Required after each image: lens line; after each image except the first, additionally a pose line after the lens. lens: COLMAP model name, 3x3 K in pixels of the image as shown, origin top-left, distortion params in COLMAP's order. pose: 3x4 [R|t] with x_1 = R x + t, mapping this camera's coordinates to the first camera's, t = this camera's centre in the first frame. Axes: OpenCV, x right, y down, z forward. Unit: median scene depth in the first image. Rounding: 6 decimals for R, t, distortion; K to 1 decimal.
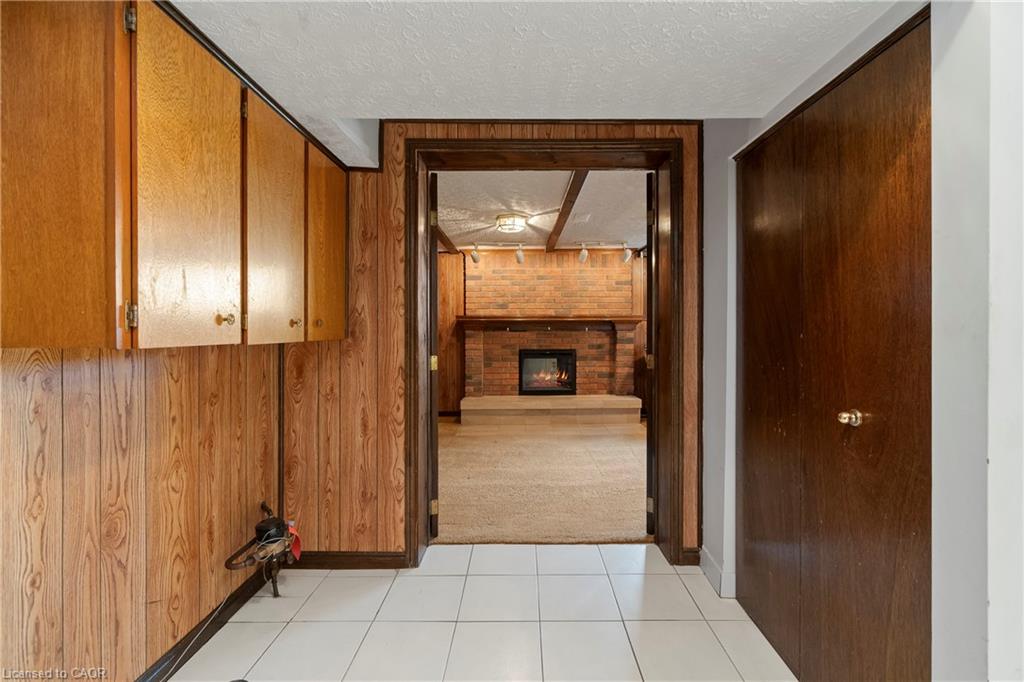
lens RADIAL K [[450.5, 0, 520.5], [0, 450.5, 333.9], [0, 0, 1]] dist [-0.003292, 0.000901]
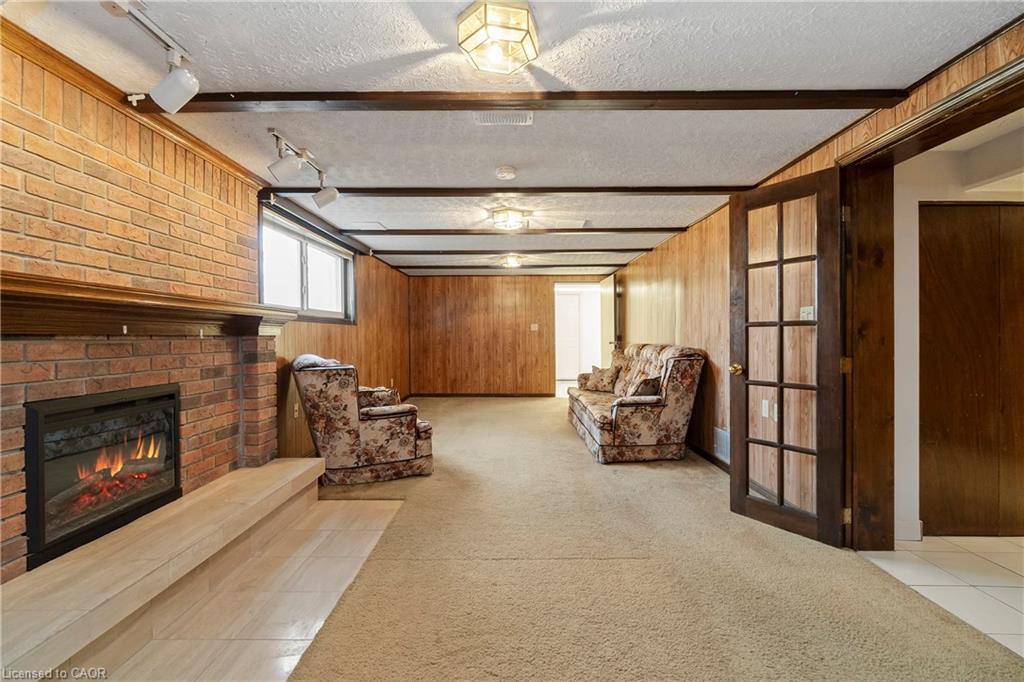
lens RADIAL K [[450.5, 0, 510.3], [0, 450.5, 341.0], [0, 0, 1]] dist [-0.003292, 0.000901]
pose [[0.015626, -0.005181, 0.999864, -0.272238], [0.014072, 0.999889, 0.004961, -0.000864], [-0.999779, 0.013993, 0.015697, 0.697369]]
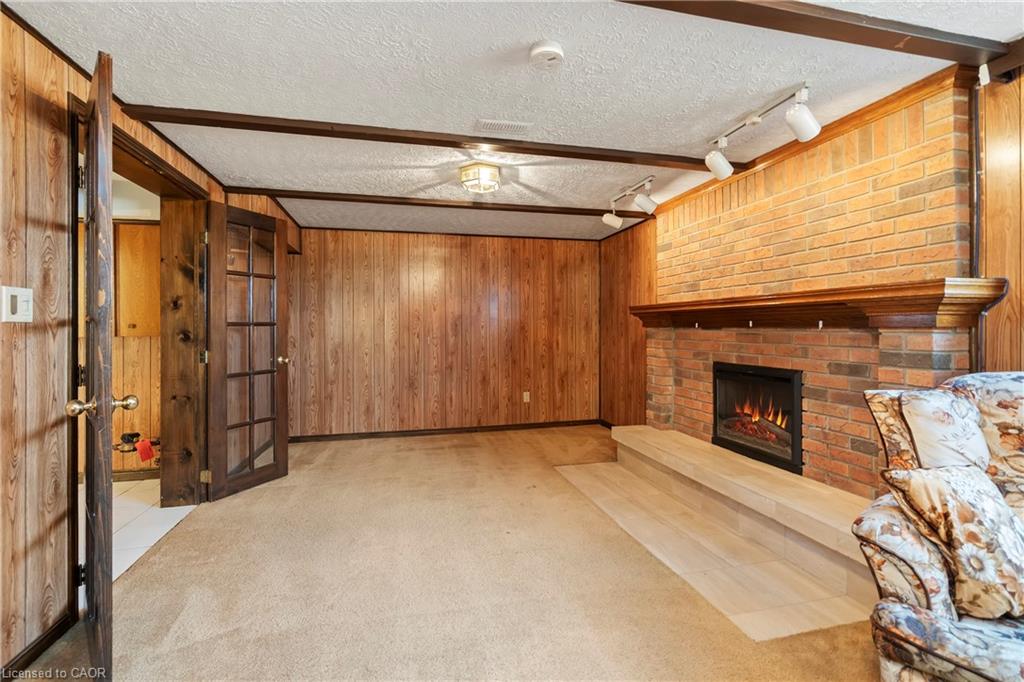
lens RADIAL K [[450.5, 0, 506.3], [0, 450.5, 322.3], [0, 0, 1]] dist [-0.003292, 0.000901]
pose [[0.232226, -0.009140, -0.972619, 0.480631], [-0.003259, 0.999943, -0.010175, -0.007581], [0.972656, 0.005533, 0.232183, 0.618103]]
